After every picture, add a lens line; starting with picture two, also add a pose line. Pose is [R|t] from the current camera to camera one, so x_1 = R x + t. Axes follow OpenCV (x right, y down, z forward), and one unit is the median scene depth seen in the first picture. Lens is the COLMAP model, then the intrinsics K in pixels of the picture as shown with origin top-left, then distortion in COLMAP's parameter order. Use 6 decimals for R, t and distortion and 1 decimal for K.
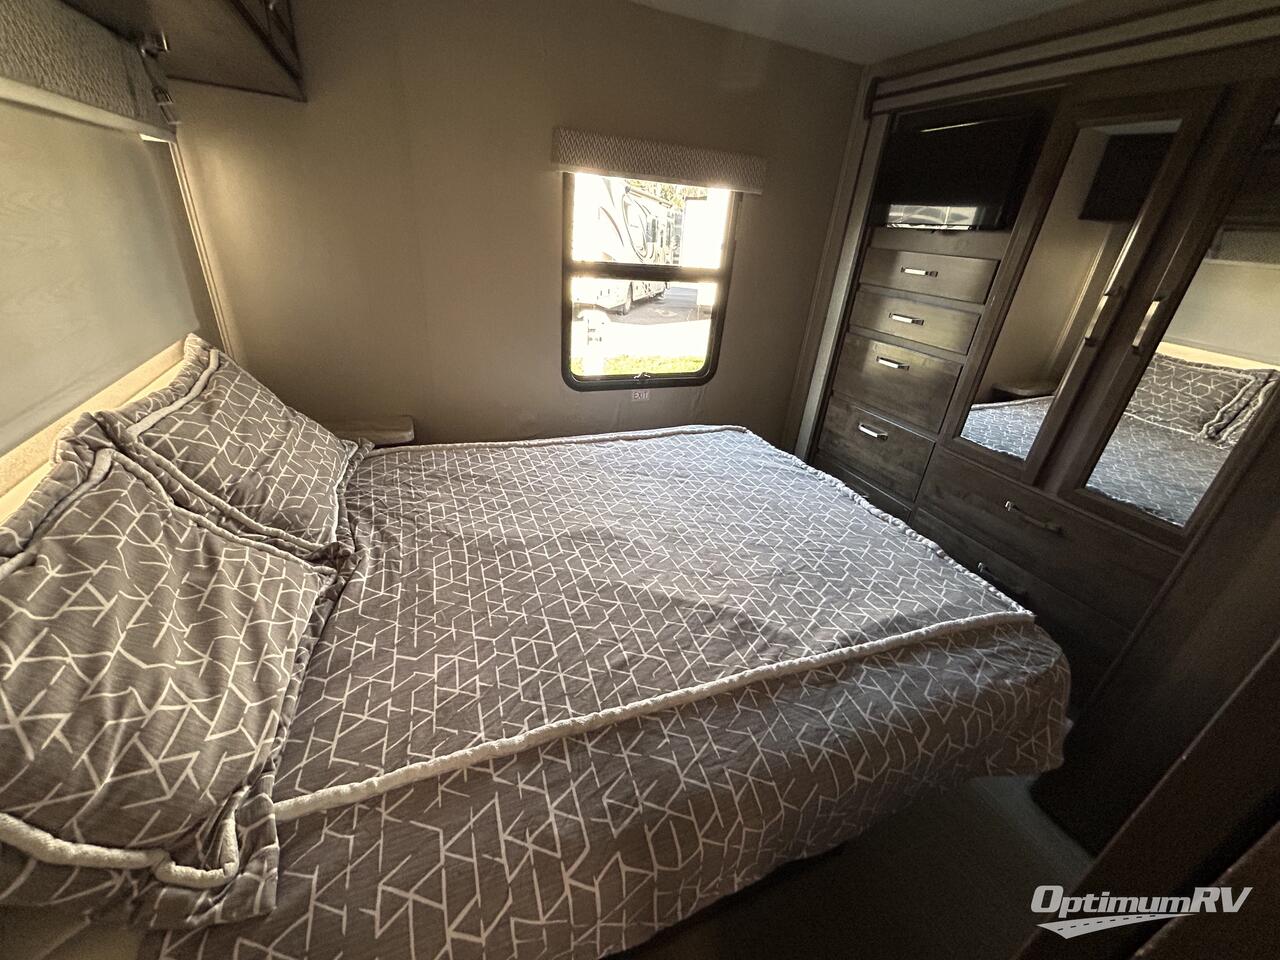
lens RADIAL K [[517.1, 0, 640.7], [0, 517.1, 476.3], [0, 0, 1]] dist [0.001464, -0.000518]
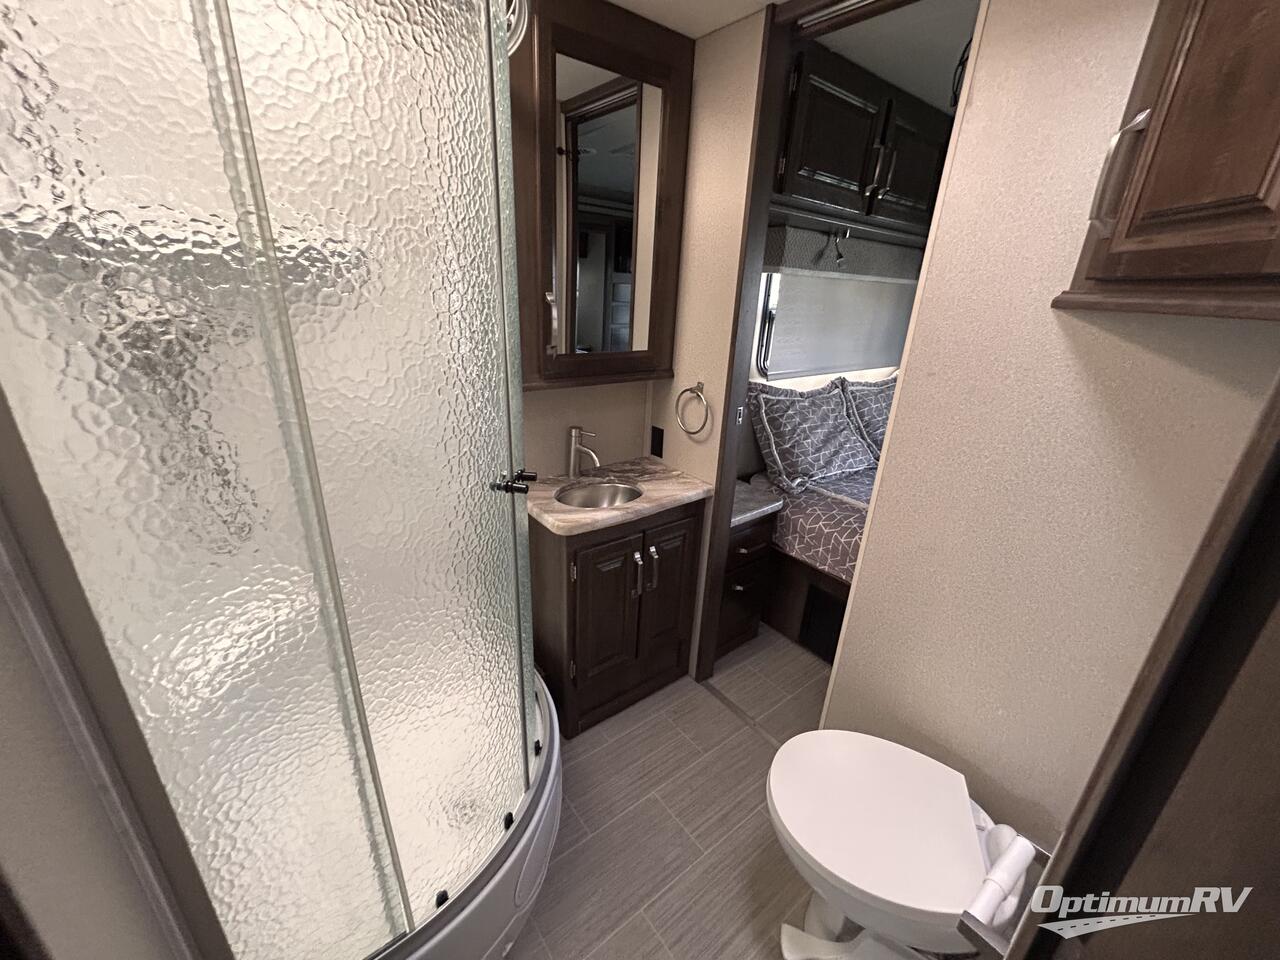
lens RADIAL K [[517.1, 0, 647.4], [0, 517.1, 481.0], [0, 0, 1]] dist [0.001464, -0.000518]
pose [[0.266921, 0.279910, -0.922174, 1.631866], [-0.450564, 0.882117, 0.137337, 0.531892], [0.851907, 0.378840, 0.361572, -0.836463]]
